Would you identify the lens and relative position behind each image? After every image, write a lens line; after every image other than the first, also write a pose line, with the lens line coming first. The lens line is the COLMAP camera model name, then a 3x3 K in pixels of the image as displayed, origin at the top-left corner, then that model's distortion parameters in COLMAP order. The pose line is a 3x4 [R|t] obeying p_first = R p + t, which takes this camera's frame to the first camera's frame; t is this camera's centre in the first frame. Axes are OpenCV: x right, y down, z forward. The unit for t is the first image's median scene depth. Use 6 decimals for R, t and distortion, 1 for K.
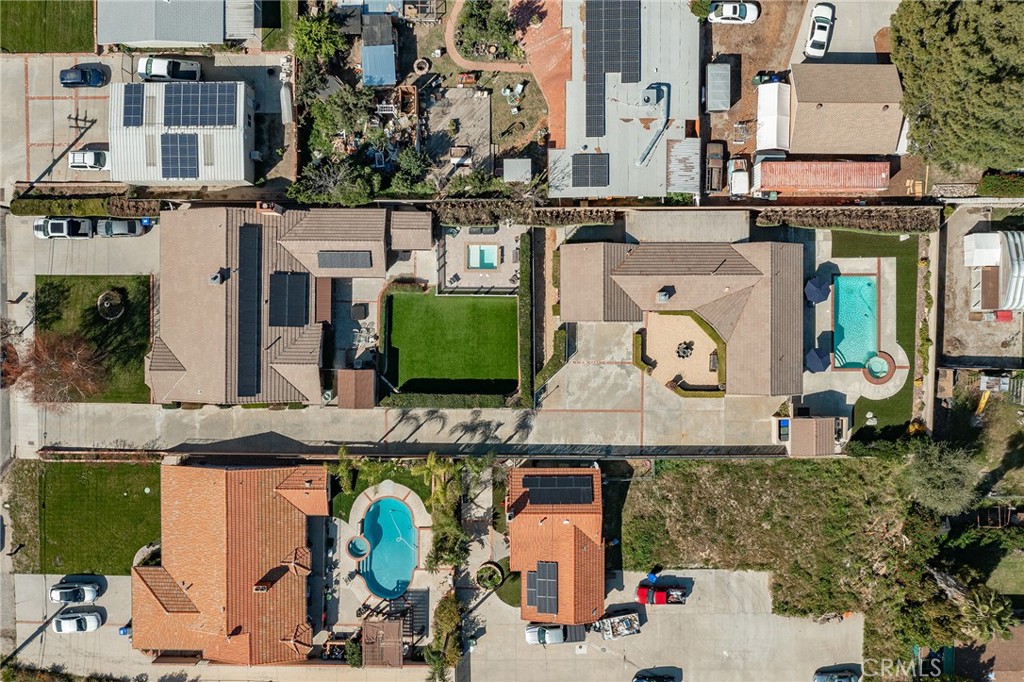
lens RADIAL K [[851.6, 0, 513.3], [0, 851.6, 343.9], [0, 0, 1]] dist [-0.004437, 0.008322]
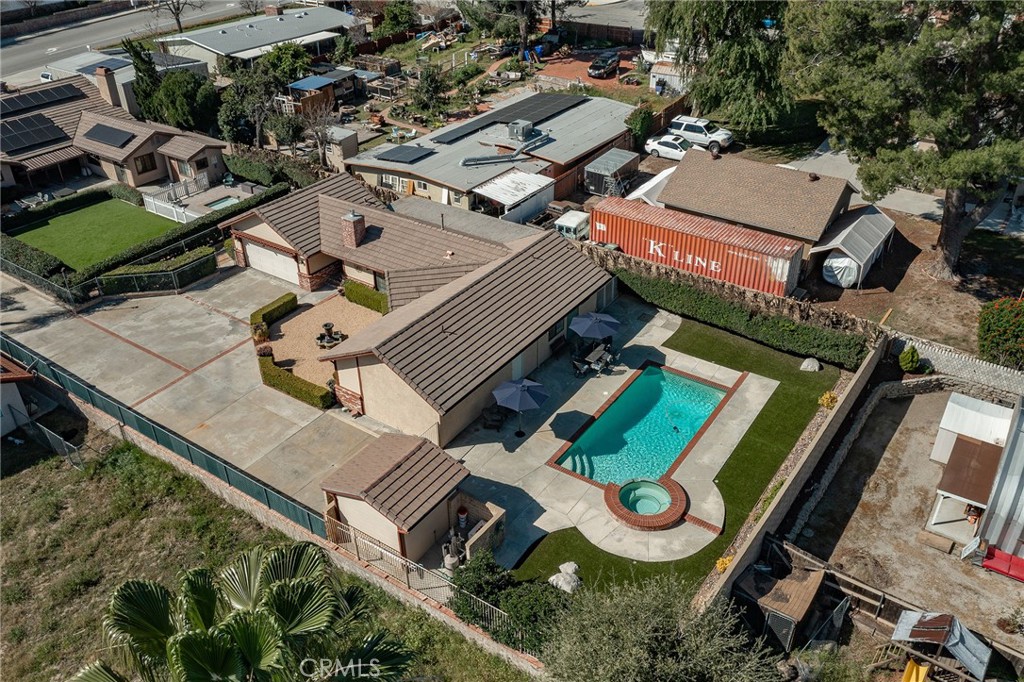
lens RADIAL K [[820.8, 0, 515.7], [0, 820.8, 337.6], [0, 0, 1]] dist [-0.018744, -0.000307]
pose [[0.821984, 0.293396, -0.488120, 0.544479], [-0.569504, 0.419236, -0.707040, 0.305572], [-0.002806, 0.859162, 0.511695, 0.734741]]
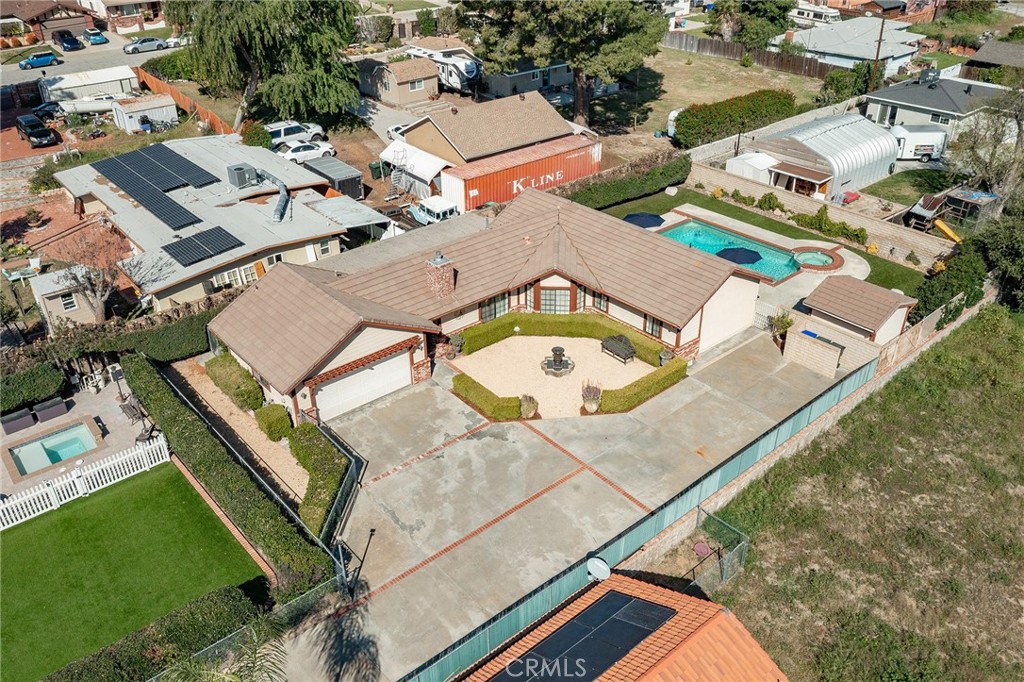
lens RADIAL K [[820.8, 0, 515.7], [0, 820.8, 337.6], [0, 0, 1]] dist [-0.018744, -0.000307]
pose [[0.759272, -0.335088, 0.557872, -0.069299], [0.650267, 0.356840, -0.670685, 0.295818], [0.025667, 0.871998, 0.488835, 0.760882]]
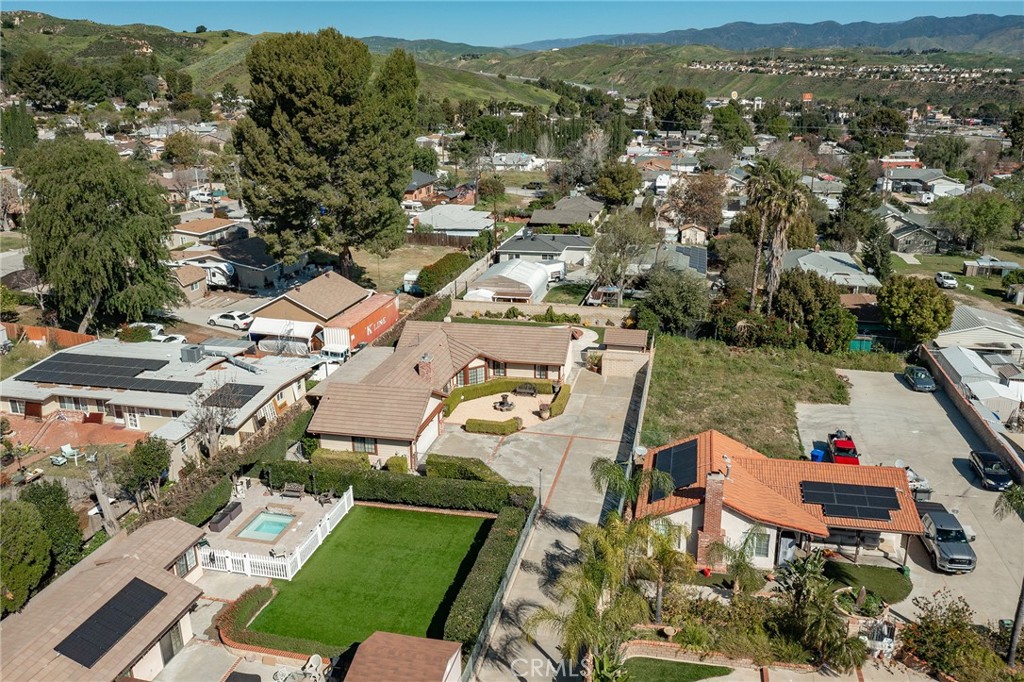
lens RADIAL K [[820.8, 0, 515.7], [0, 820.8, 337.6], [0, 0, 1]] dist [-0.018744, -0.000307]
pose [[0.222646, -0.294923, 0.929220, -0.479176], [0.974256, 0.032698, -0.223059, 0.184591], [0.035401, 0.954962, 0.294610, 0.717719]]
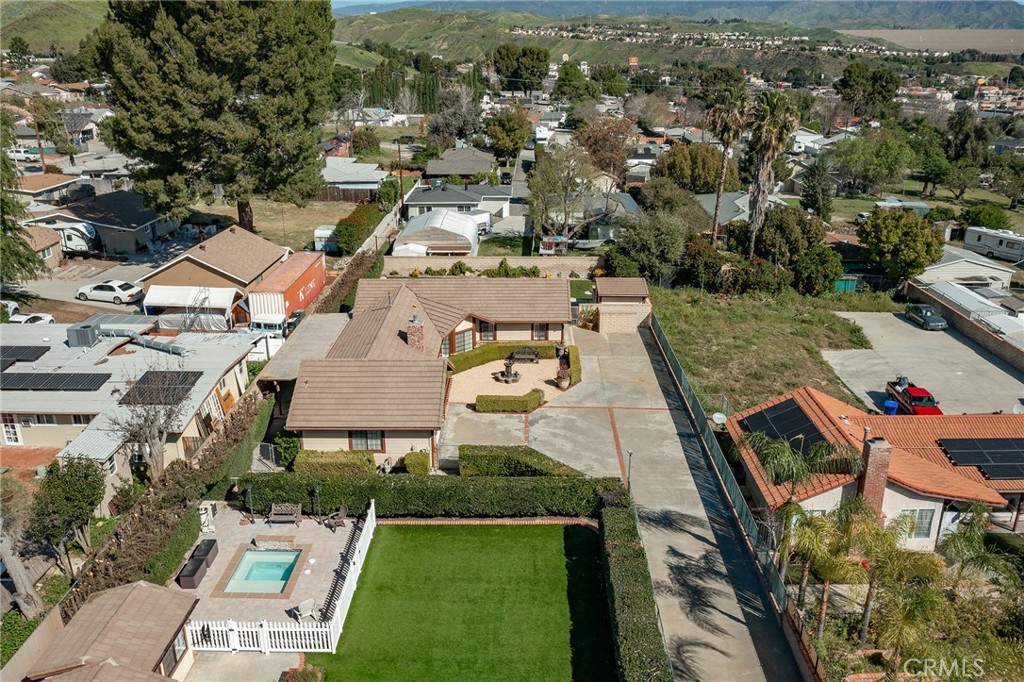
lens RADIAL K [[820.8, 0, 515.7], [0, 820.8, 337.6], [0, 0, 1]] dist [-0.018744, -0.000307]
pose [[0.013394, -0.335421, 0.941973, -0.361133], [0.999592, -0.019294, -0.021084, 0.027924], [0.025246, 0.941871, 0.335026, 0.769277]]
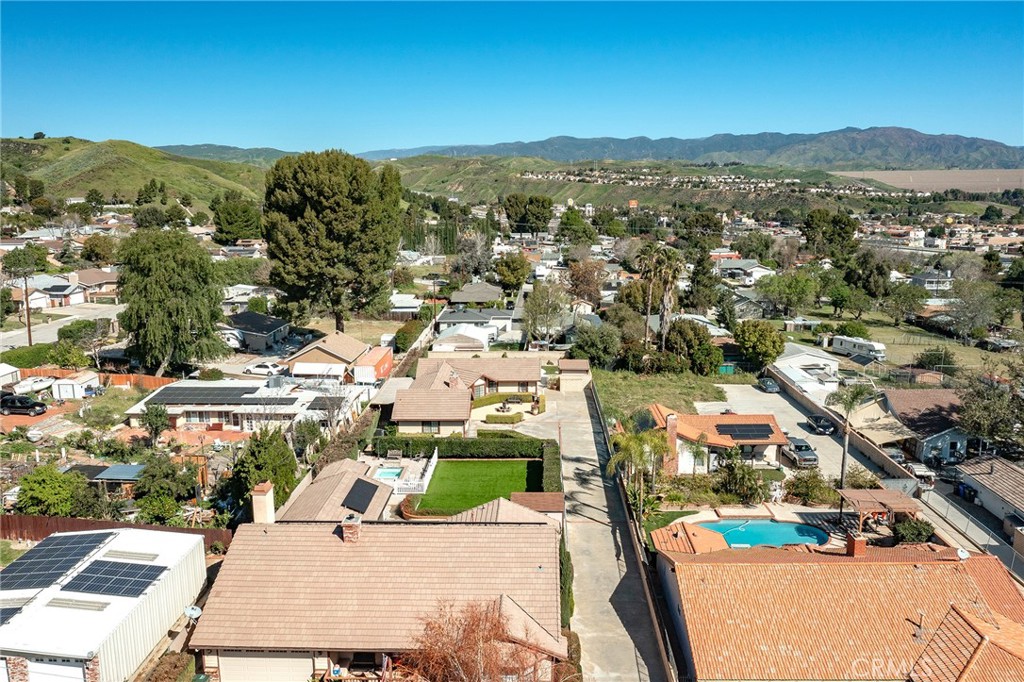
lens RADIAL K [[818.1, 0, 514.8], [0, 818.1, 336.6], [0, 0, 1]] dist [-0.012941, 0.003348]
pose [[0.028545, -0.180355, 0.983187, -0.835907], [0.999140, -0.024432, -0.033490, 0.061080], [0.030061, 0.983298, 0.179502, 0.713495]]
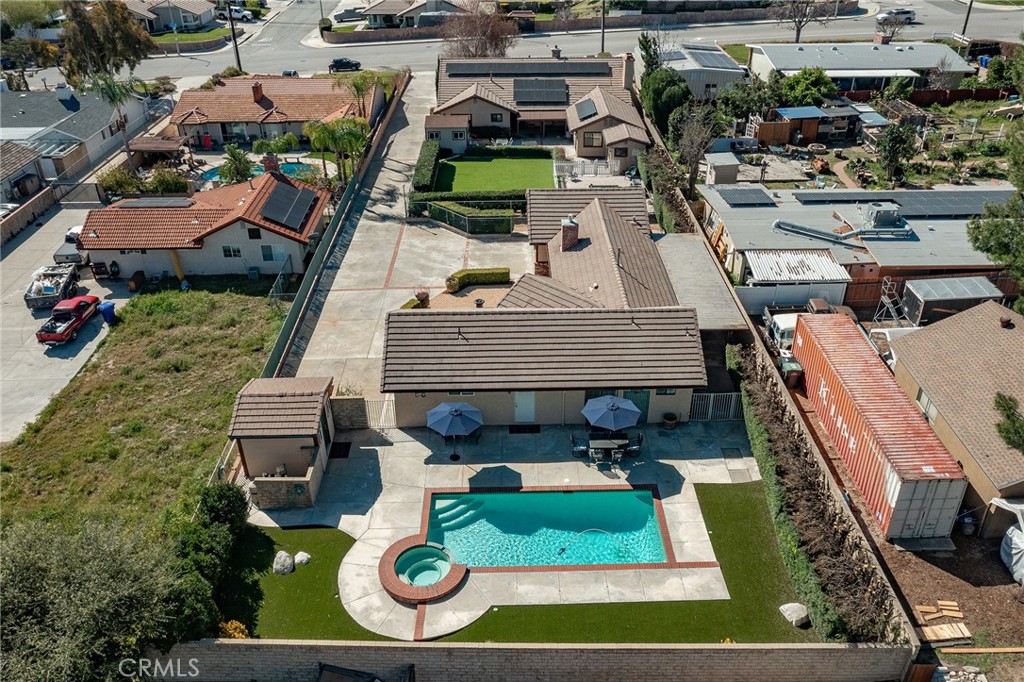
lens RADIAL K [[818.1, 0, 514.8], [0, 818.1, 336.6], [0, 0, 1]] dist [-0.012941, 0.003348]
pose [[0.013818, 0.507246, -0.861691, 0.684996], [-0.999778, -0.006711, -0.019982, -0.003548], [-0.015918, 0.861775, 0.507040, 0.729878]]
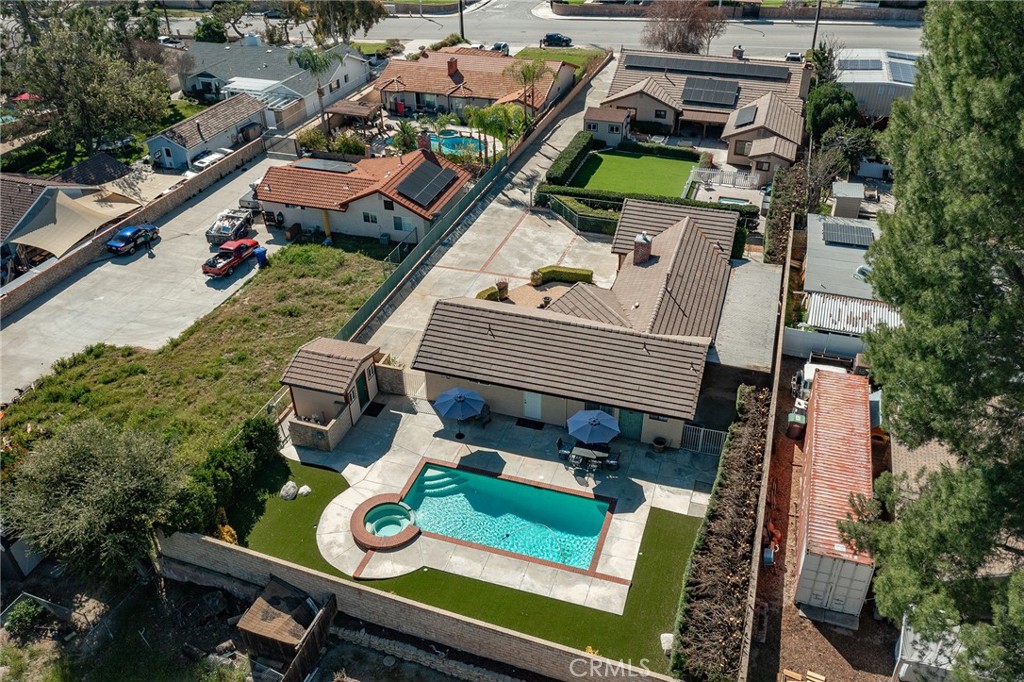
lens RADIAL K [[818.1, 0, 514.8], [0, 818.1, 336.6], [0, 0, 1]] dist [-0.012941, 0.003348]
pose [[-0.315771, 0.524005, -0.791017, 0.695805], [-0.948774, -0.183861, 0.256950, -0.127635], [-0.010794, 0.831634, 0.555220, 0.678287]]
